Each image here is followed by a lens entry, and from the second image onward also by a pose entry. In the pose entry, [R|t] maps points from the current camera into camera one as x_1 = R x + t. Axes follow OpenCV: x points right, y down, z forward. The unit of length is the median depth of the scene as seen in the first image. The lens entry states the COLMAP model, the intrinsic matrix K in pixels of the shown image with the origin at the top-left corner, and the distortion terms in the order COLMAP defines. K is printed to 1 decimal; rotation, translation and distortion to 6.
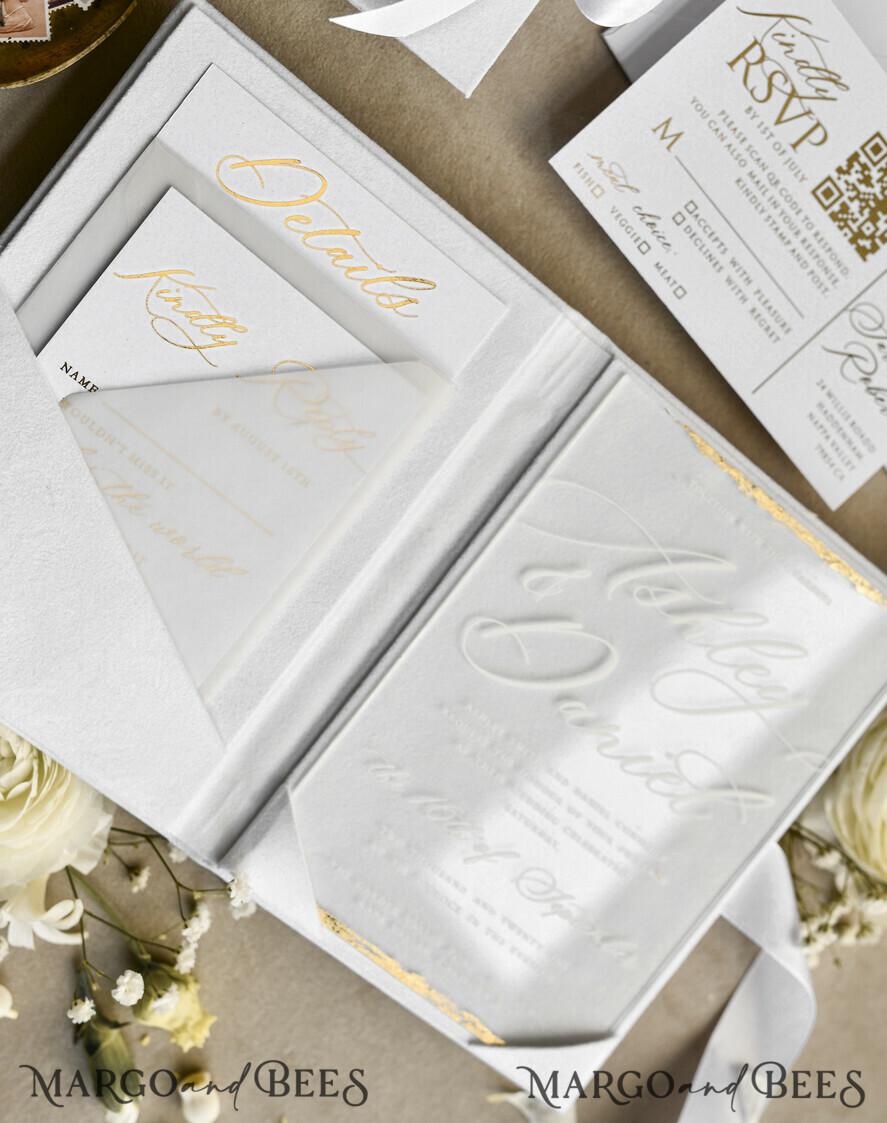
lens RADIAL K [[1978.7, 0, 441.8], [0, 1978.7, 582.4], [0, 0, 1]] dist [-0.031285, 0.038190]
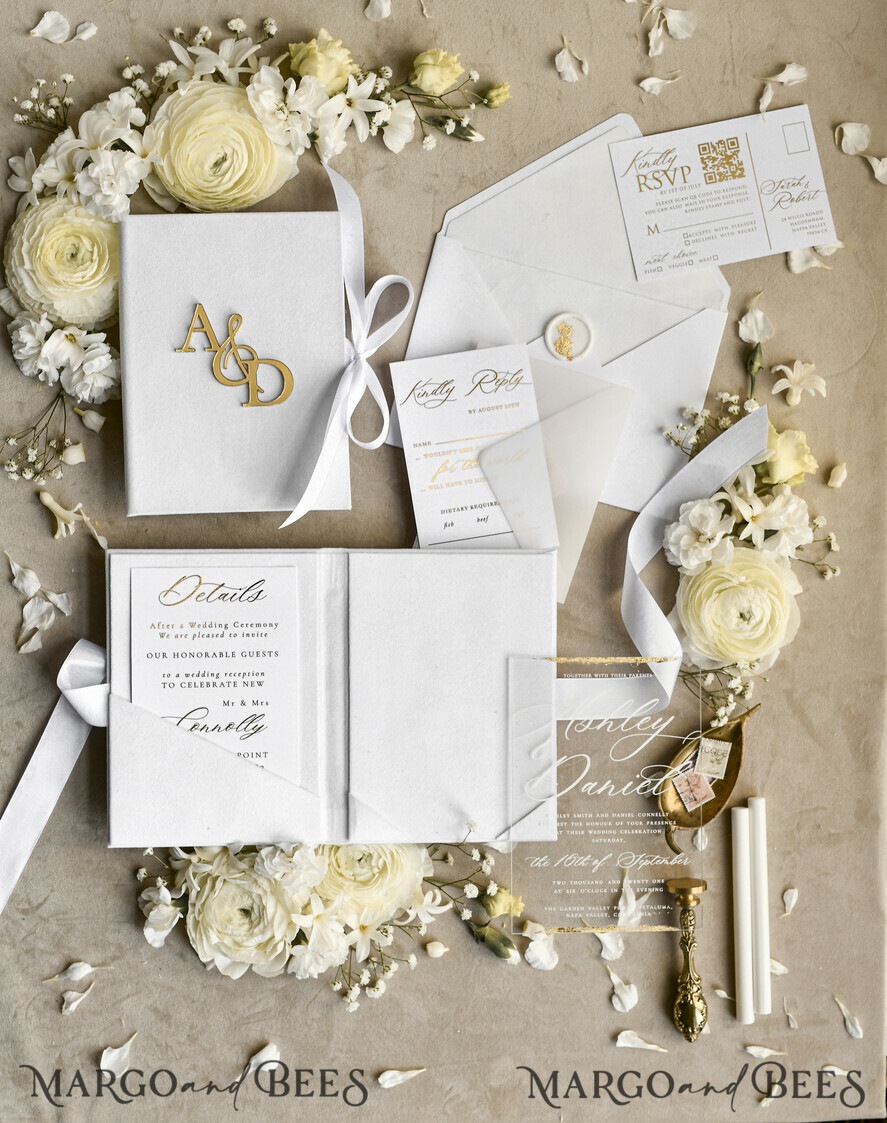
lens RADIAL K [[1978.7, 0, 441.8], [0, 1978.7, 582.4], [0, 0, 1]] dist [-0.031285, 0.038190]
pose [[0.775100, -0.616731, -0.137339, 0.343314], [0.605851, 0.787149, -0.115509, 0.149689], [0.179344, 0.006324, 0.983766, -1.210790]]
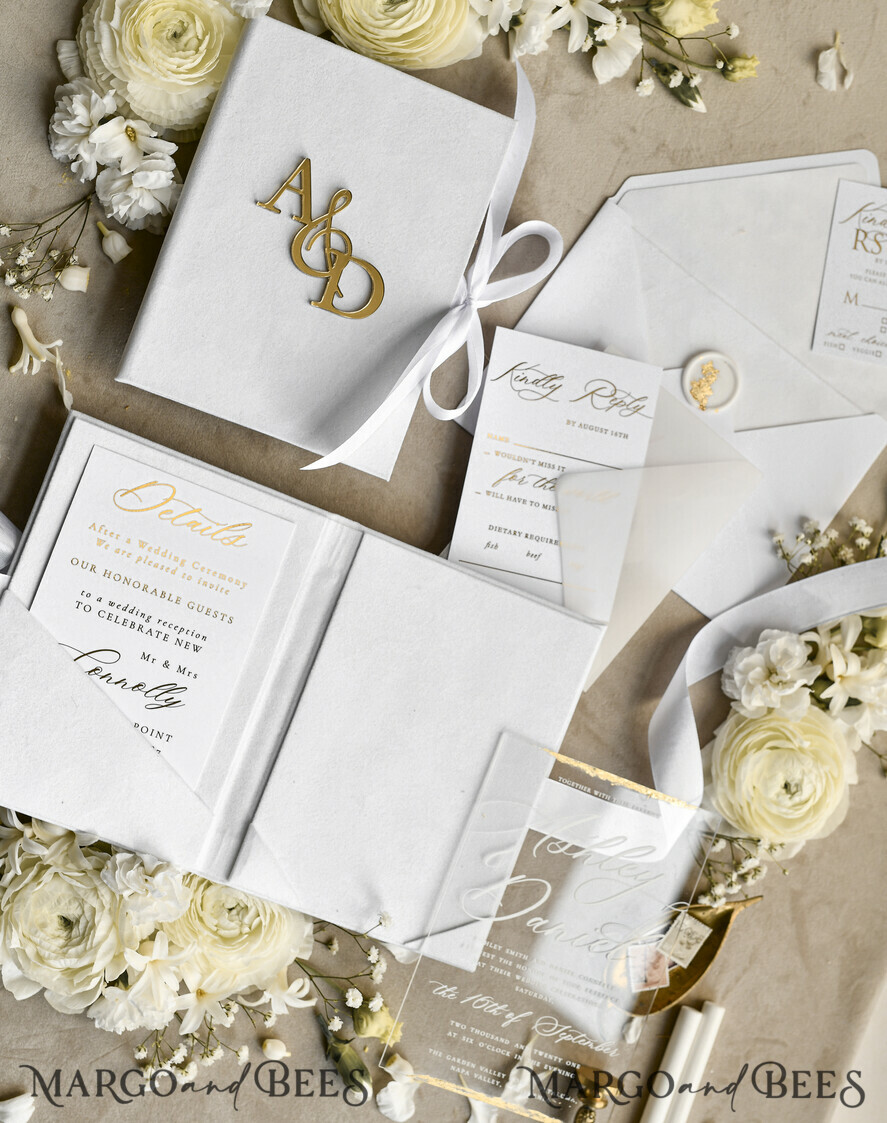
lens RADIAL K [[1978.7, 0, 441.8], [0, 1978.7, 582.4], [0, 0, 1]] dist [-0.031285, 0.038190]
pose [[0.956929, -0.290116, -0.010948, 0.049369], [0.288449, 0.954354, -0.077489, -0.001557], [0.032929, 0.070993, 0.996933, -0.752700]]
